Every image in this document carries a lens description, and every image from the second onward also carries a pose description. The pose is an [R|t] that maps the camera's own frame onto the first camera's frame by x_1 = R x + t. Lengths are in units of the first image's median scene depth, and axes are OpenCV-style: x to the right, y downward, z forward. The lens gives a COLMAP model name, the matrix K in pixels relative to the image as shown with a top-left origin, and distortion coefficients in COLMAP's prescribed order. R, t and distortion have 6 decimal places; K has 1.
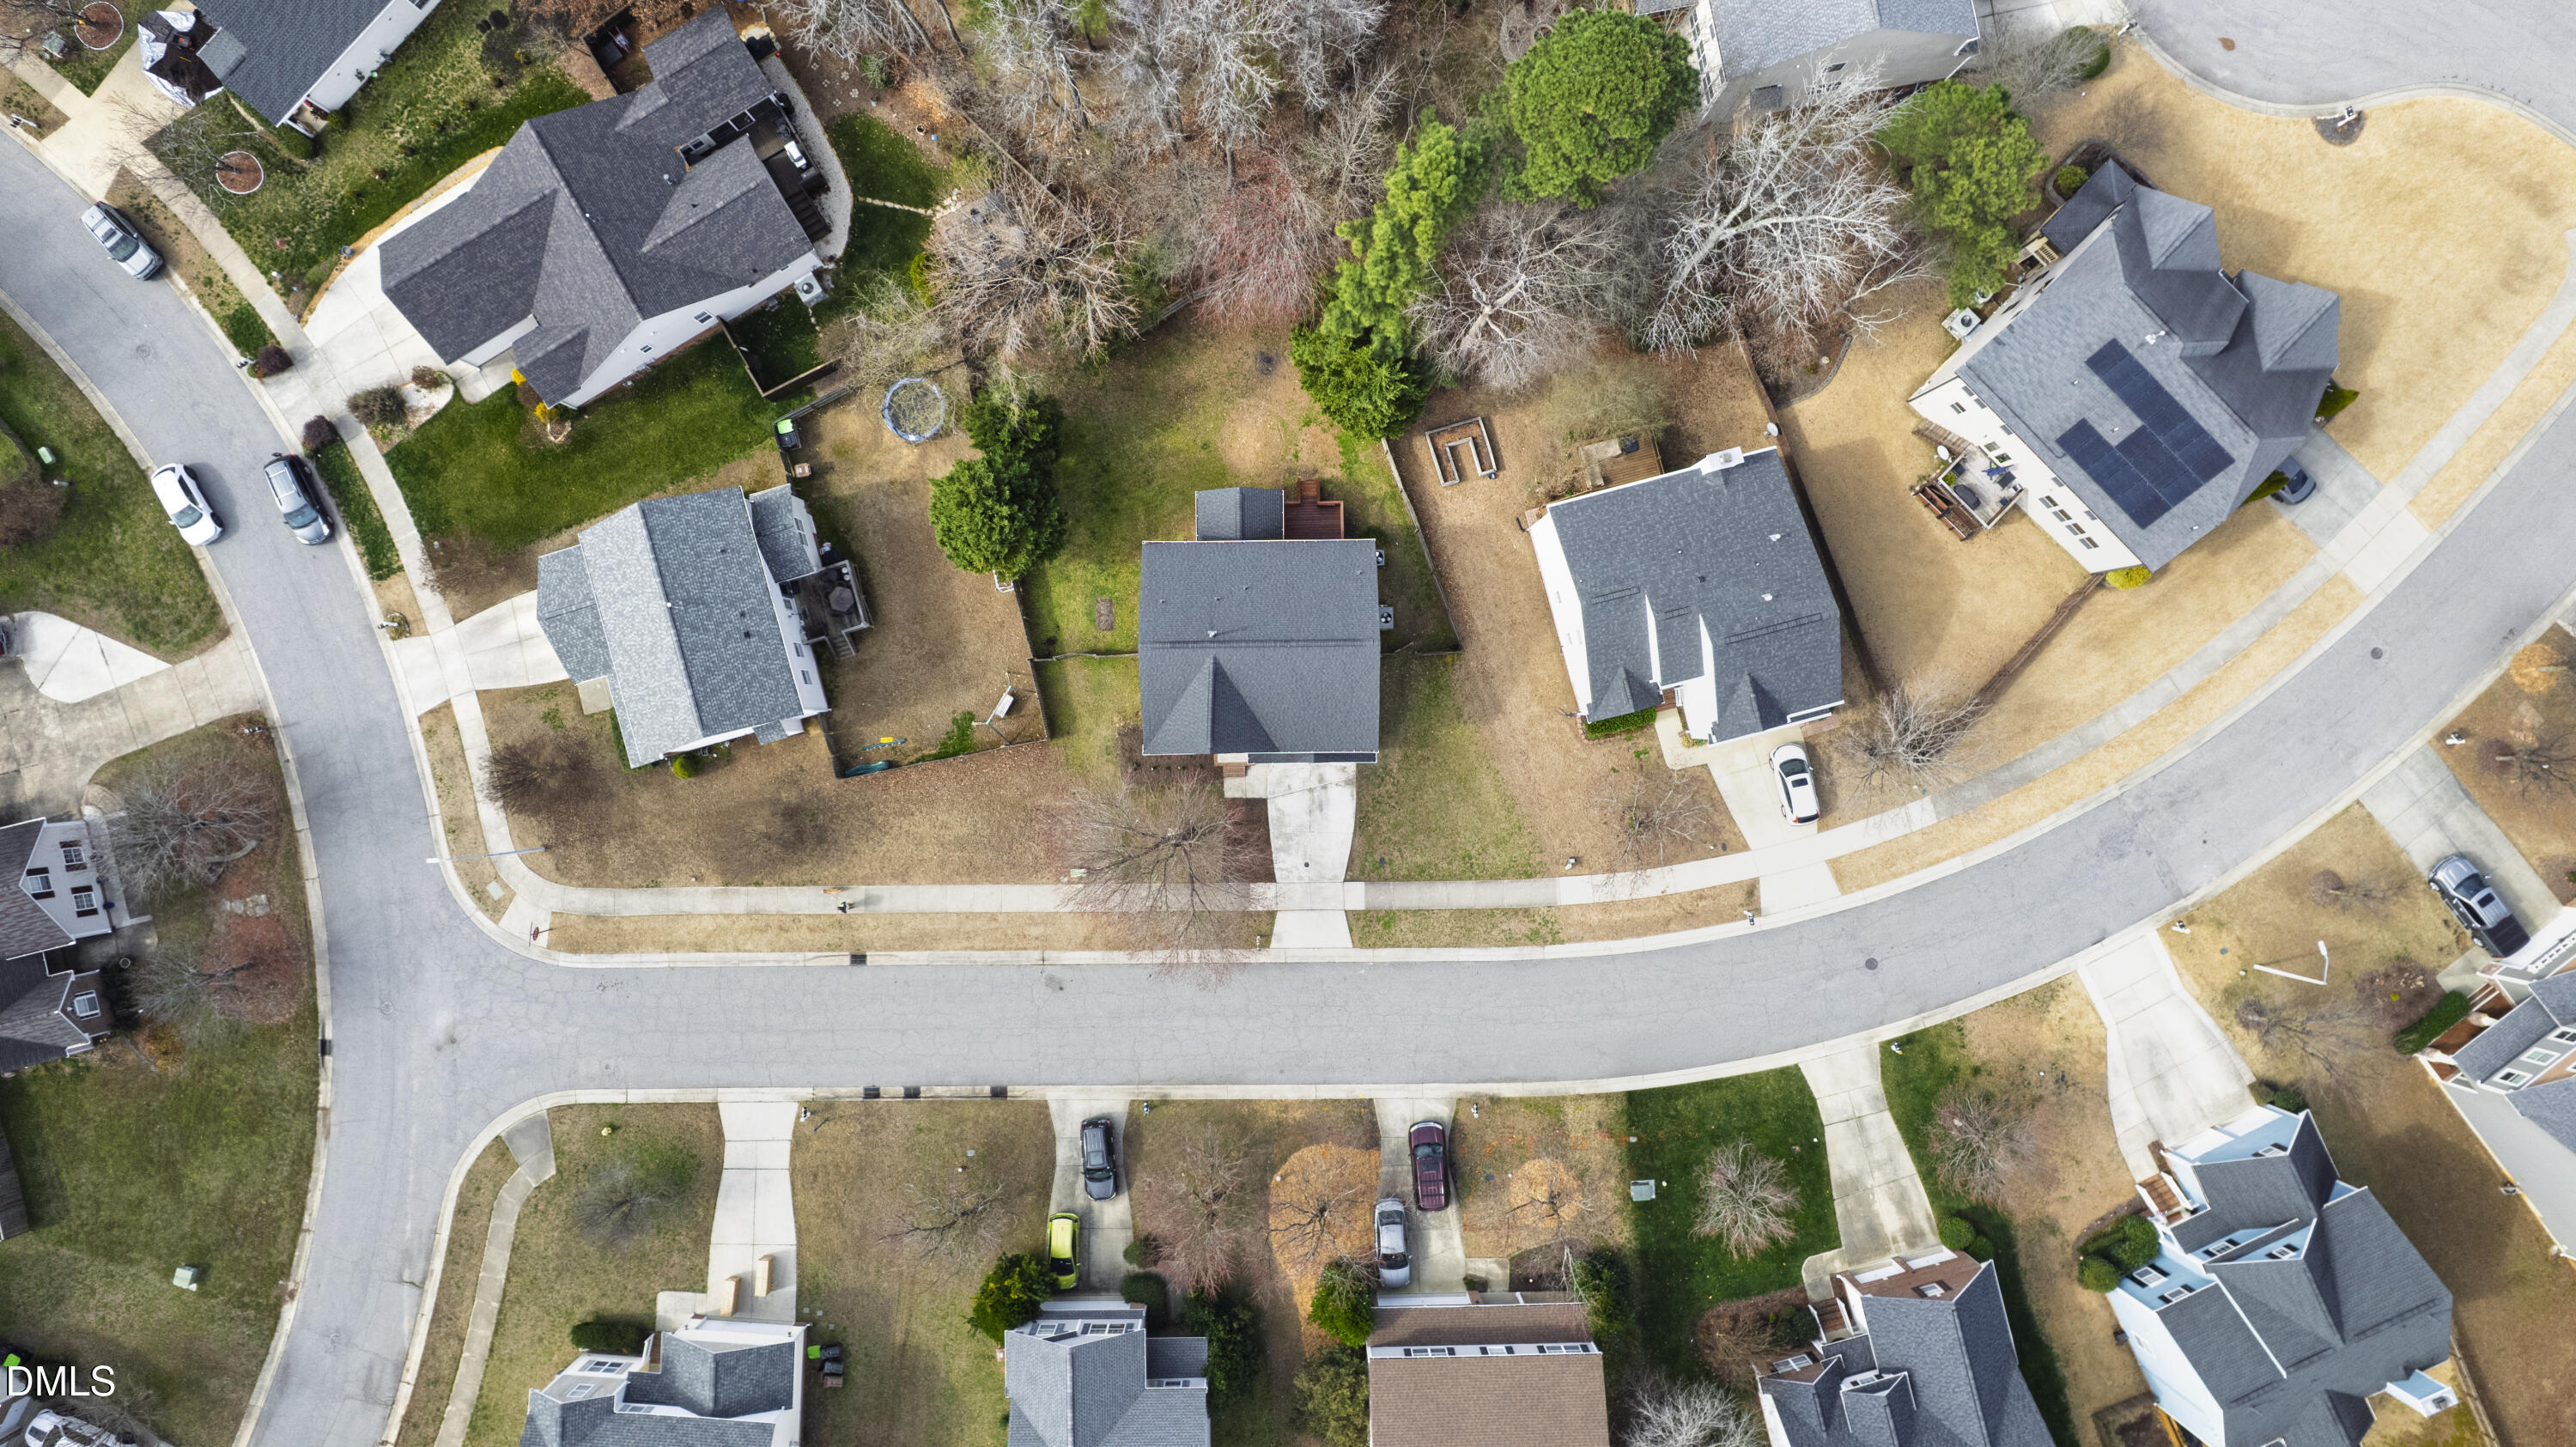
lens RADIAL K [[1683.1, 0, 1288.0], [0, 1683.1, 723.5], [0, 0, 1]] dist [-0.098426, 0.083820]
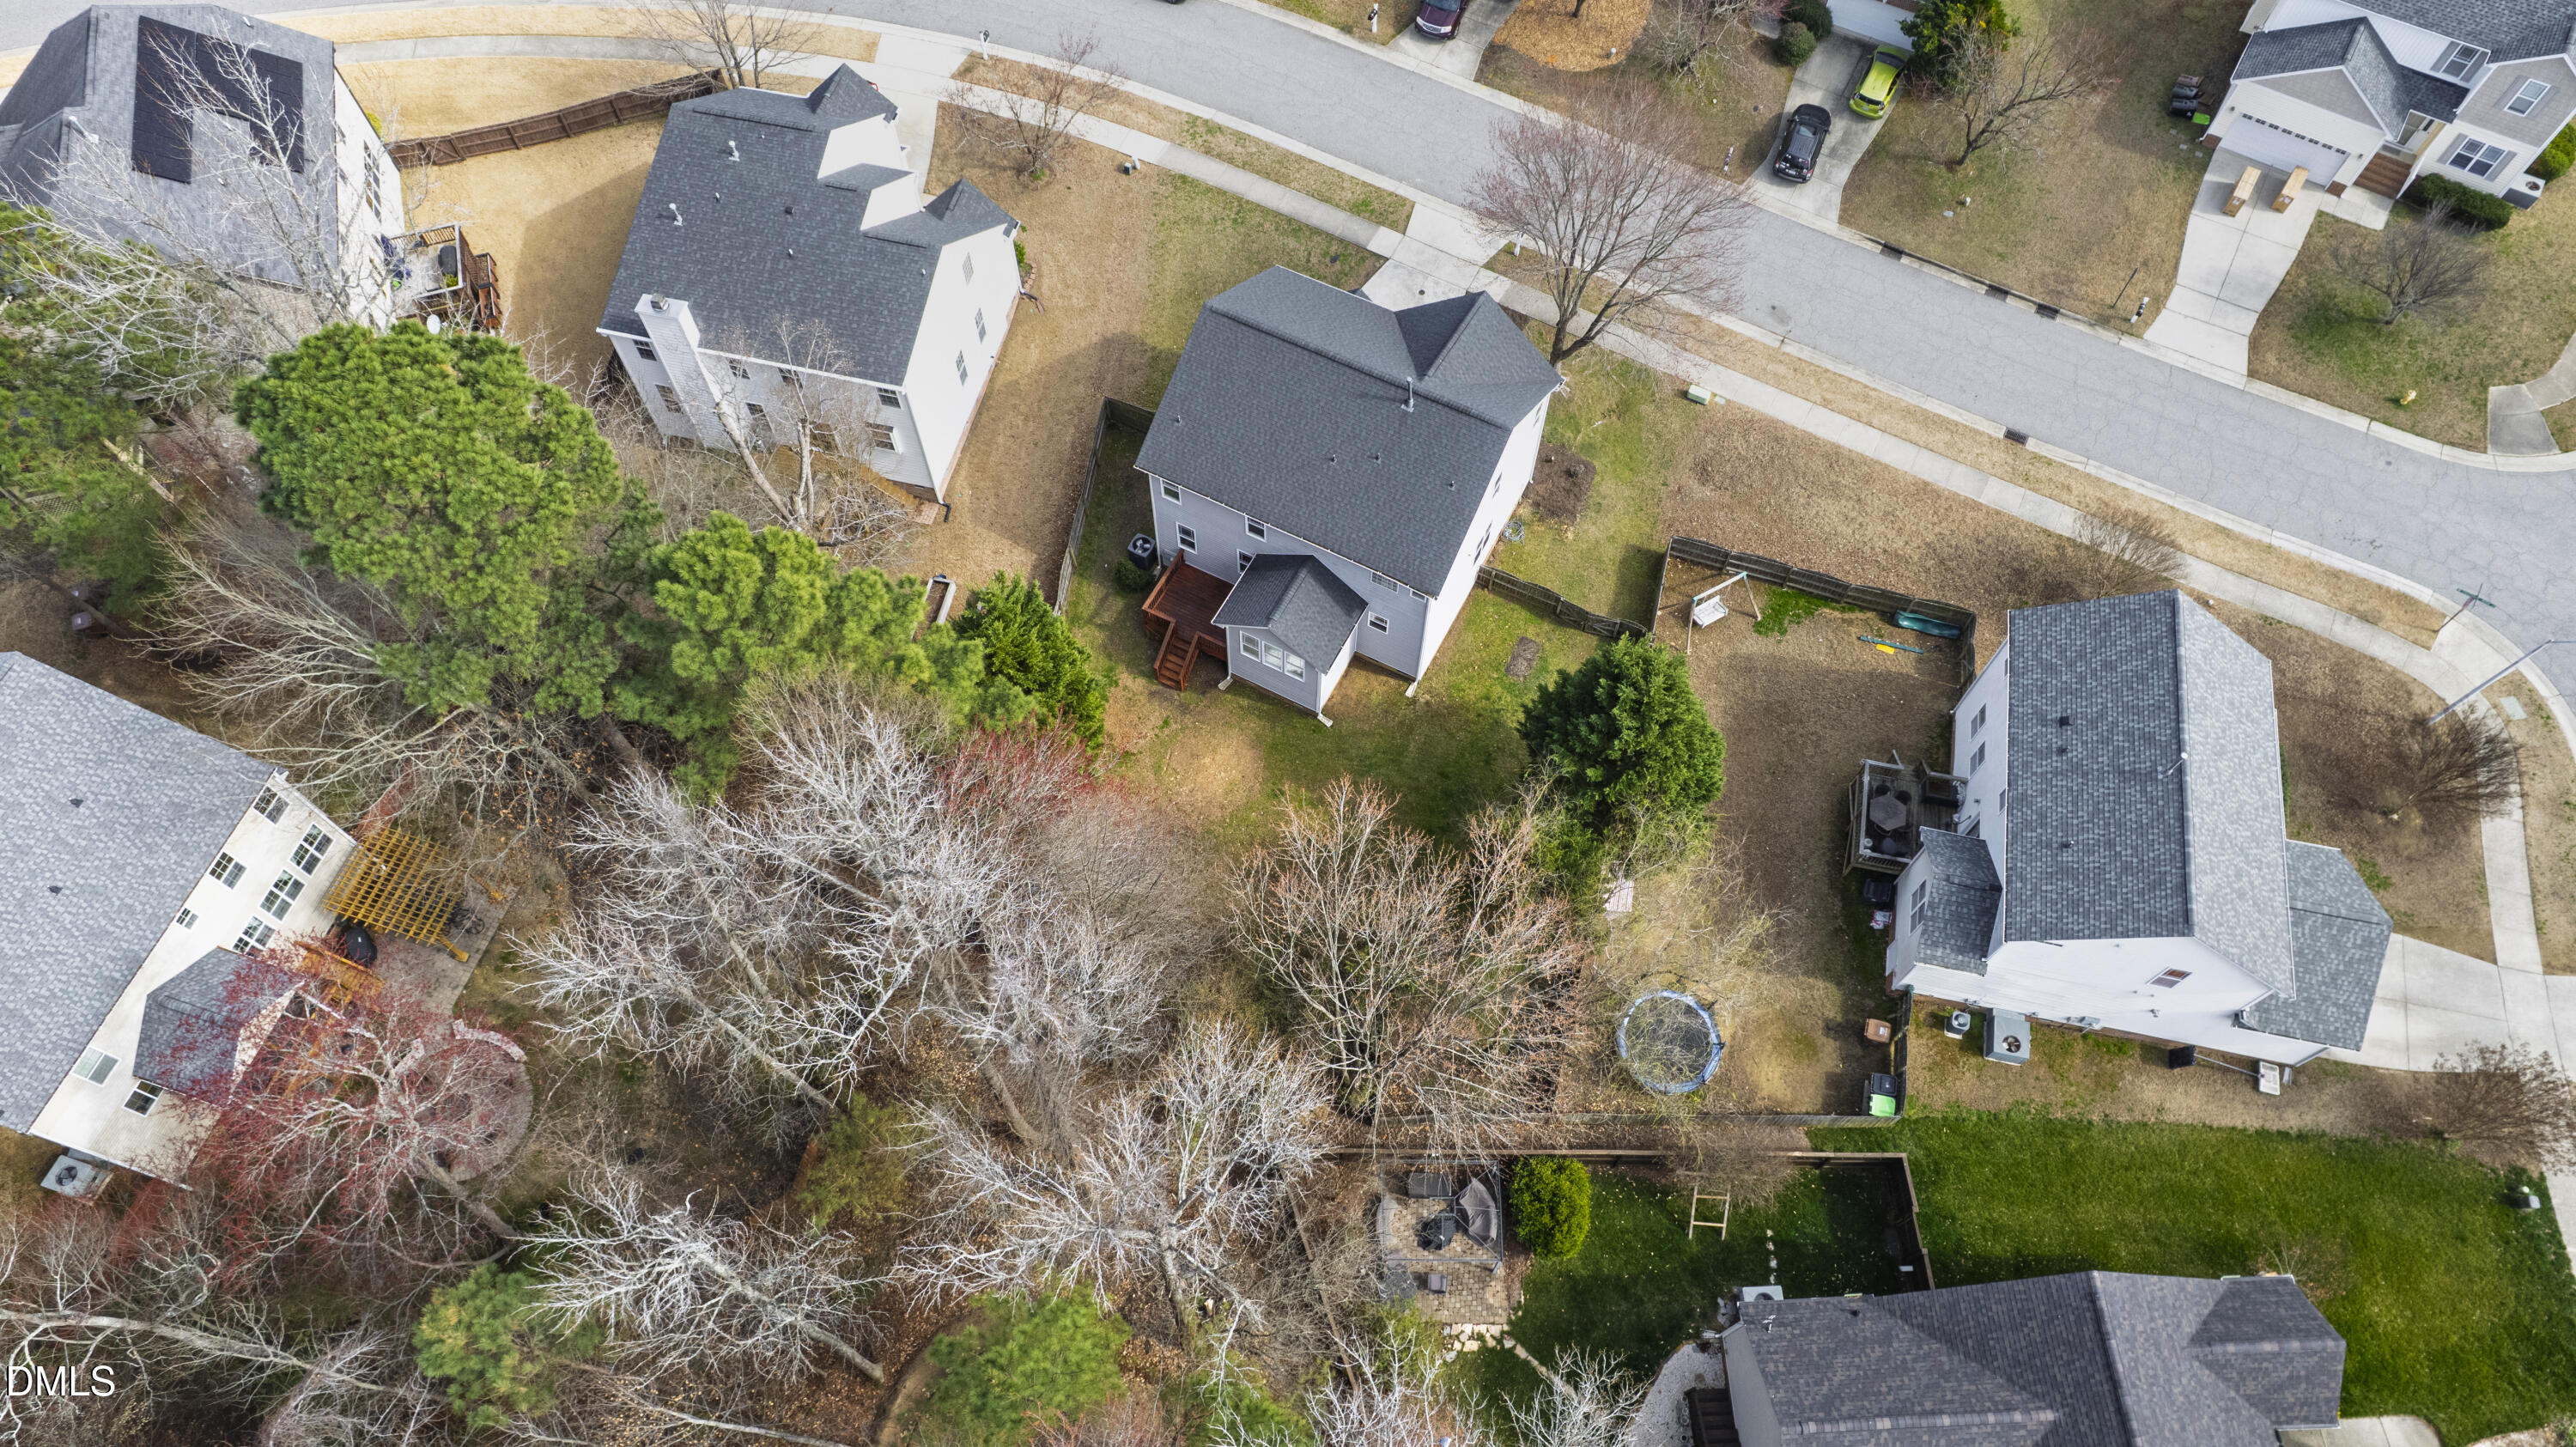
lens RADIAL K [[1683.1, 0, 1288.0], [0, 1683.1, 723.5], [0, 0, 1]] dist [-0.098426, 0.083820]
pose [[-0.879170, -0.417793, 0.229150, -0.195267], [0.476483, -0.765827, 0.431825, -0.432773], [-0.004924, 0.488834, 0.872363, 0.421737]]
